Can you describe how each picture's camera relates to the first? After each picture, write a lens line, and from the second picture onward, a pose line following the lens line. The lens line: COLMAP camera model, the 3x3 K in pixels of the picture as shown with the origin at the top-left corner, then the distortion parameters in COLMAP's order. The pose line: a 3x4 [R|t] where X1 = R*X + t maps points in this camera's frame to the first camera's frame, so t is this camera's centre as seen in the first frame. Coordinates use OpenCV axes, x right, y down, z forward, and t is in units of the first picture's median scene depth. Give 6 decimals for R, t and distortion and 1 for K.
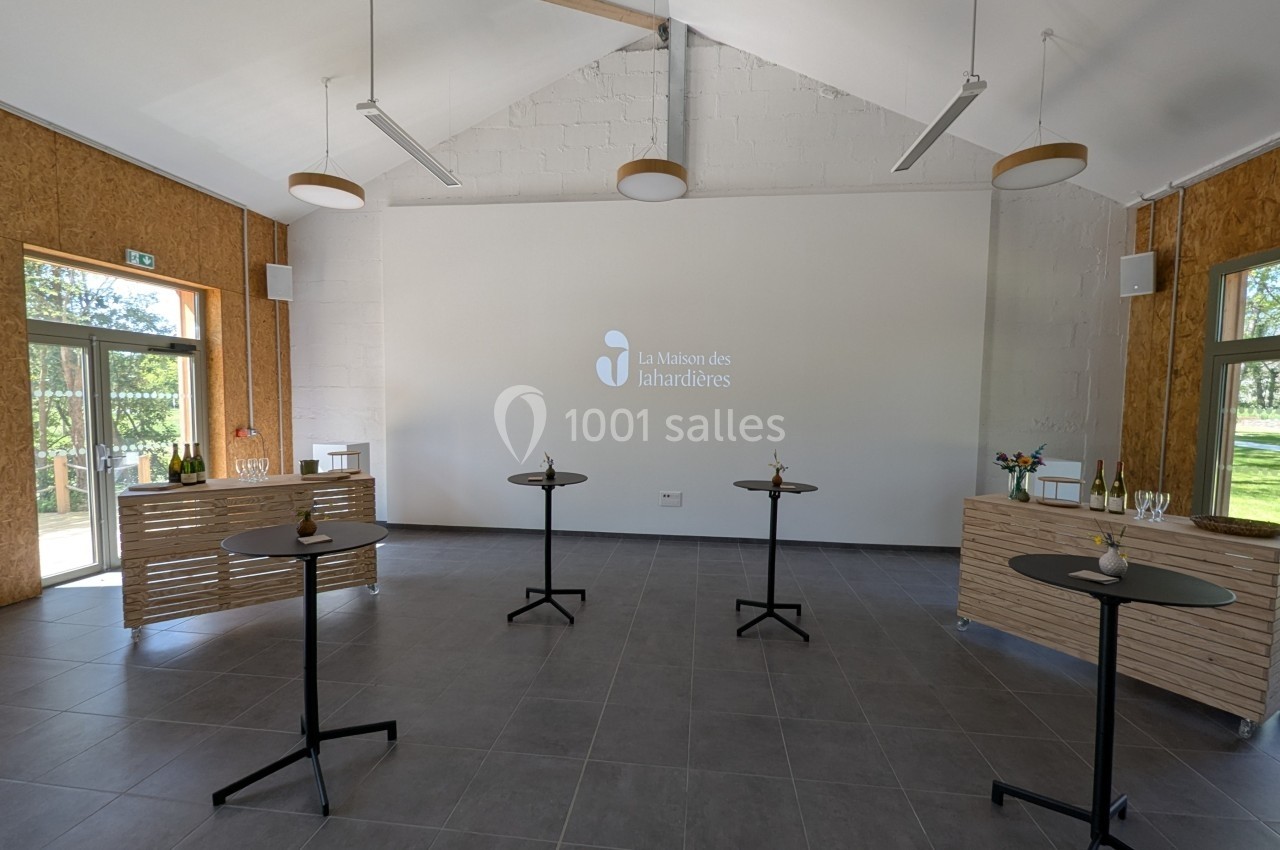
lens RADIAL K [[521.7, 0, 640.0], [0, 521.7, 425.0], [0, 0, 1]] dist [-0.002055, -0.000266]
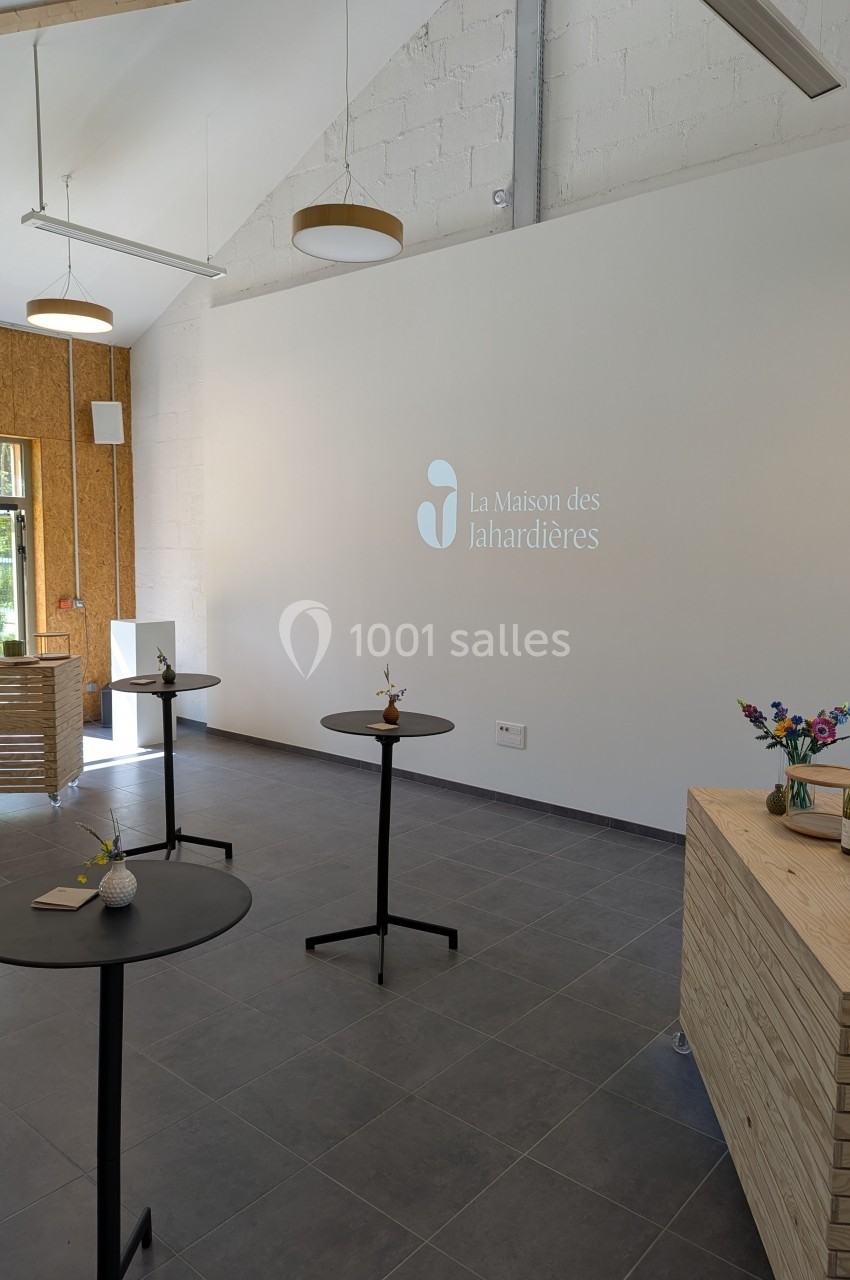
lens RADIAL K [[881.7, 0, 451.5], [0, 881.7, 615.8], [0, 0, 1]] dist [0.076615, -0.094712]
pose [[0.840433, 0.037945, -0.540585, 0.613507], [-0.023123, 0.999148, 0.034184, -0.032737], [0.541421, -0.016229, 0.840595, 0.117804]]
